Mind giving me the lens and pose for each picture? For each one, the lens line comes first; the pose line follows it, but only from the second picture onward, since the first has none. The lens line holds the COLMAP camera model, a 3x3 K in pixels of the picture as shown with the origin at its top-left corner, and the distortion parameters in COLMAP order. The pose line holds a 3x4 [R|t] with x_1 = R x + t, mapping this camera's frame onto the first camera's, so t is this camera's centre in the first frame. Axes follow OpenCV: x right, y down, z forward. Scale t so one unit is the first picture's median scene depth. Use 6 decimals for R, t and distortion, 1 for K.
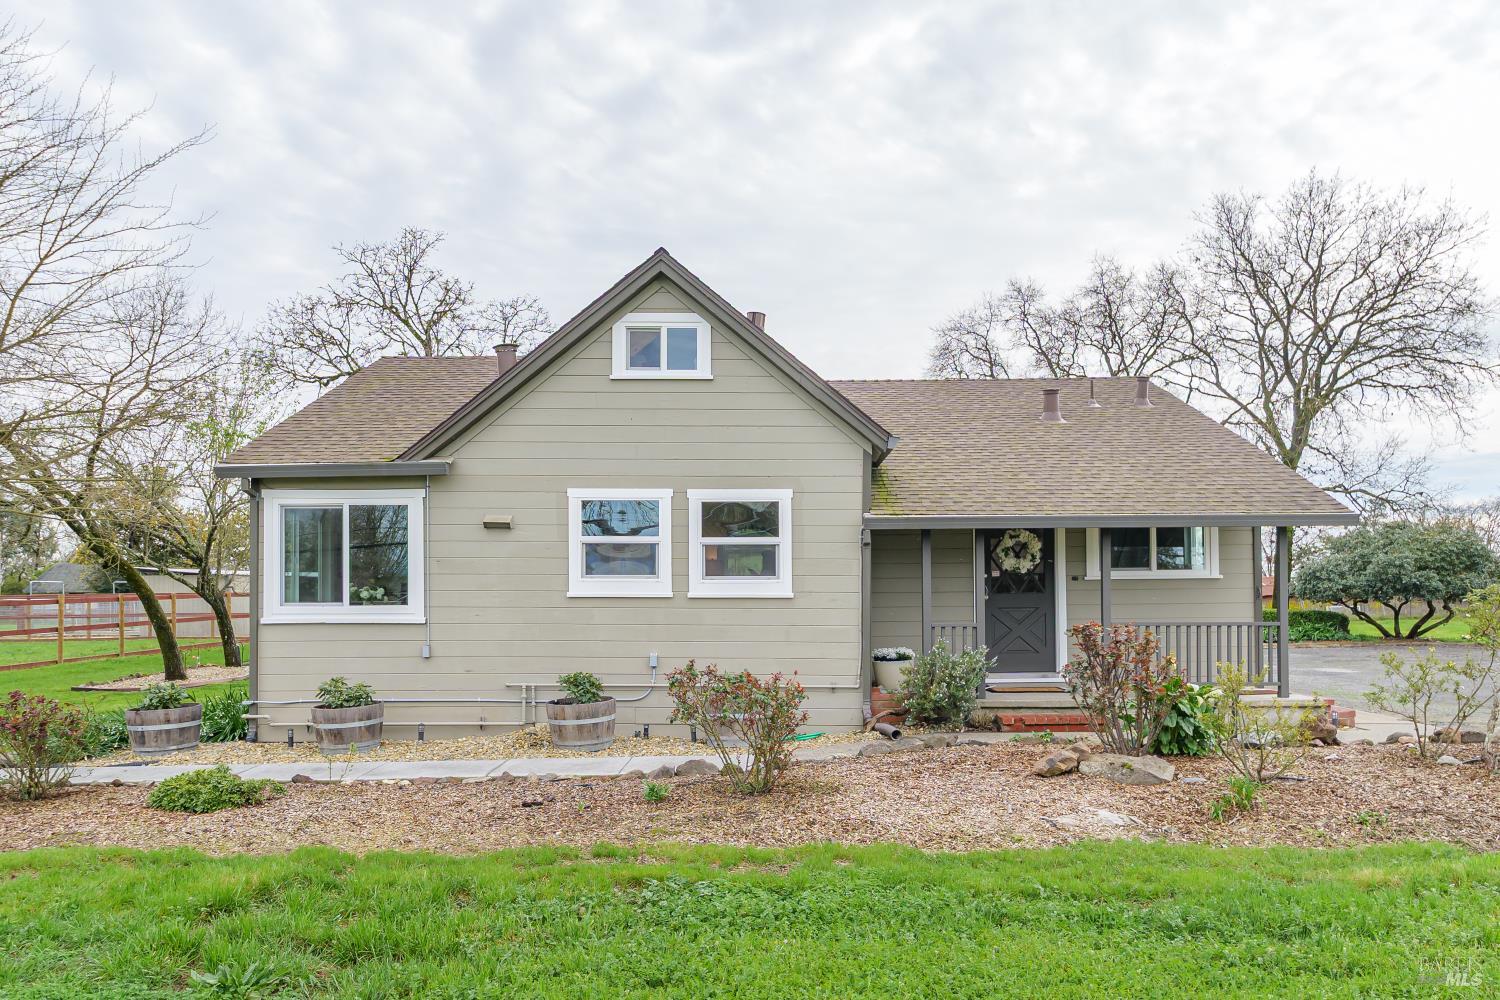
lens RADIAL K [[930.2, 0, 750.9], [0, 930.2, 505.8], [0, 0, 1]] dist [0.003828, 0.000265]
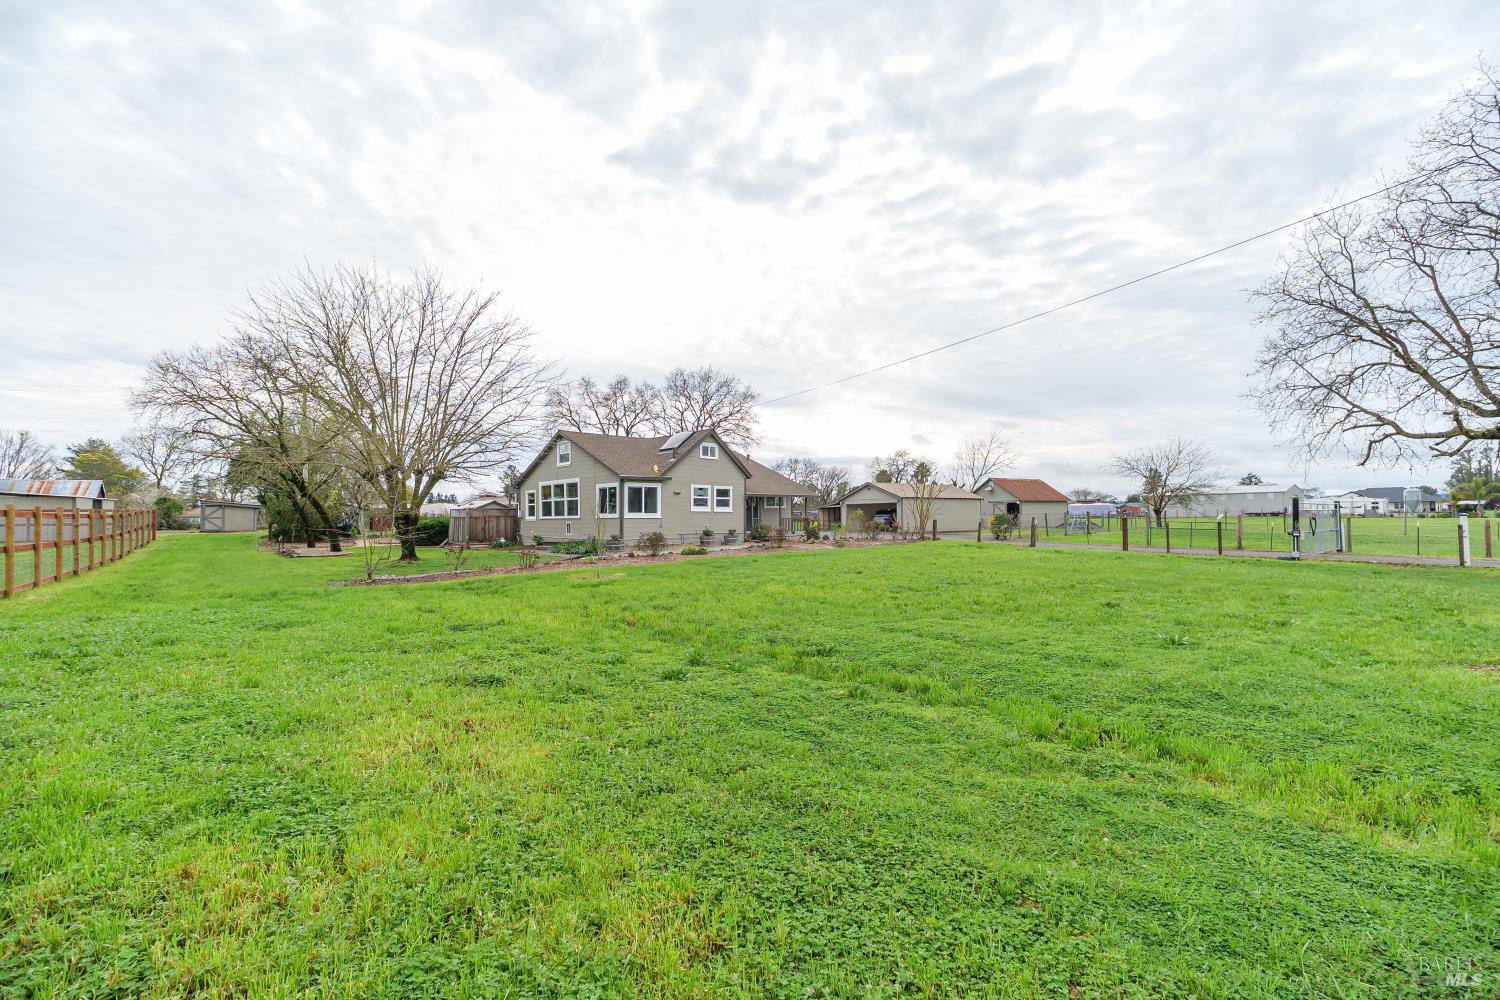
lens RADIAL K [[646.0, 0, 749.6], [0, 646.0, 500.9], [0, 0, 1]] dist [-0.000055, 0.000000]
pose [[0.707338, 0.016131, 0.706691, -1.999581], [-0.025122, 0.999682, 0.002326, 0.039828], [-0.706429, -0.019398, 0.707518, -1.168244]]
